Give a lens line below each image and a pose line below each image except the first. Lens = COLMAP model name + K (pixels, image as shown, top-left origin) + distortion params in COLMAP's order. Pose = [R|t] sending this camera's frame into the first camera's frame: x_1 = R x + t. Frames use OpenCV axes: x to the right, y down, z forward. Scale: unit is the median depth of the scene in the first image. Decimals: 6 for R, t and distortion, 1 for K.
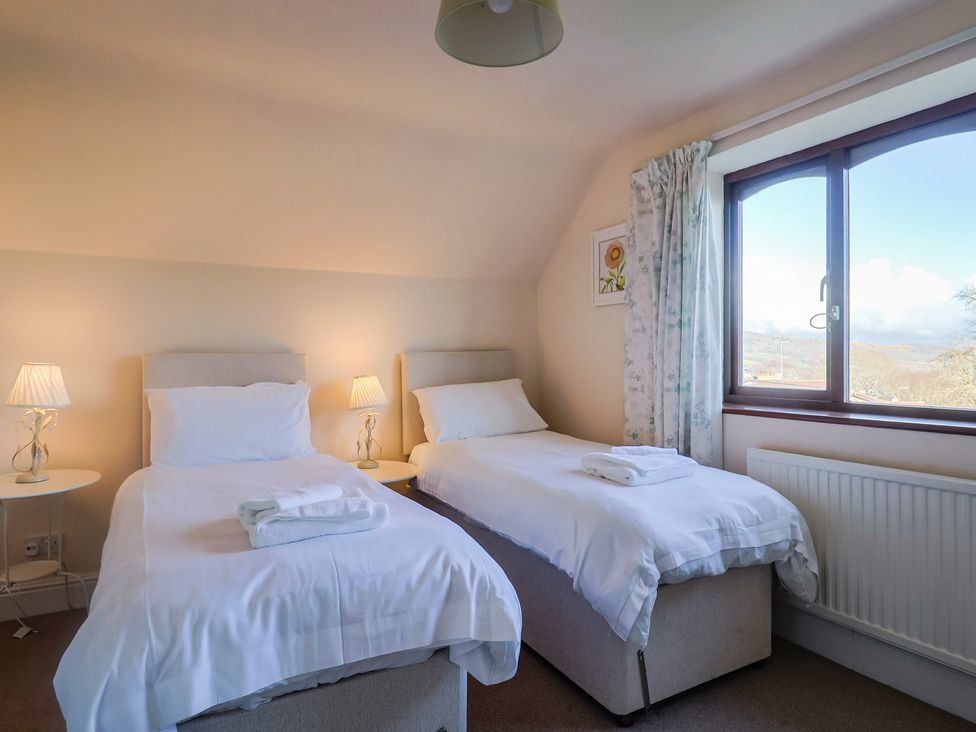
lens RADIAL K [[568.0, 0, 496.0], [0, 568.0, 359.9], [0, 0, 1]] dist [0.004794, -0.018290]
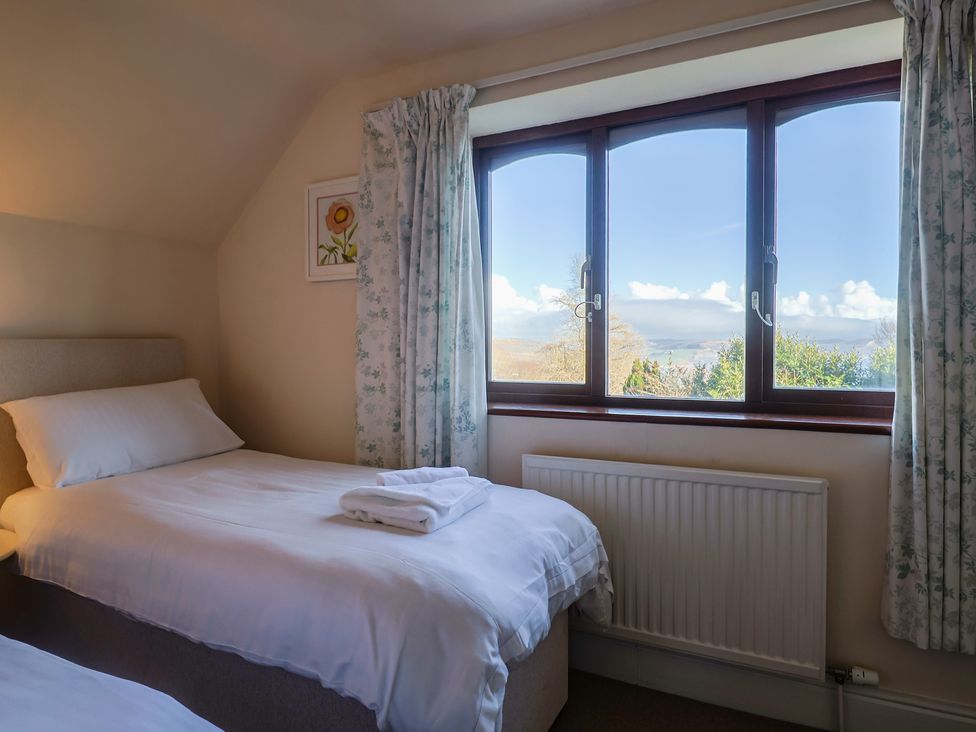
lens RADIAL K [[568.0, 0, 496.0], [0, 568.0, 359.9], [0, 0, 1]] dist [0.004794, -0.018290]
pose [[0.826367, -0.007758, 0.563078, -0.062640], [-0.000518, 0.999894, 0.014536, -0.000258], [-0.563131, -0.012304, 0.826276, 0.276292]]
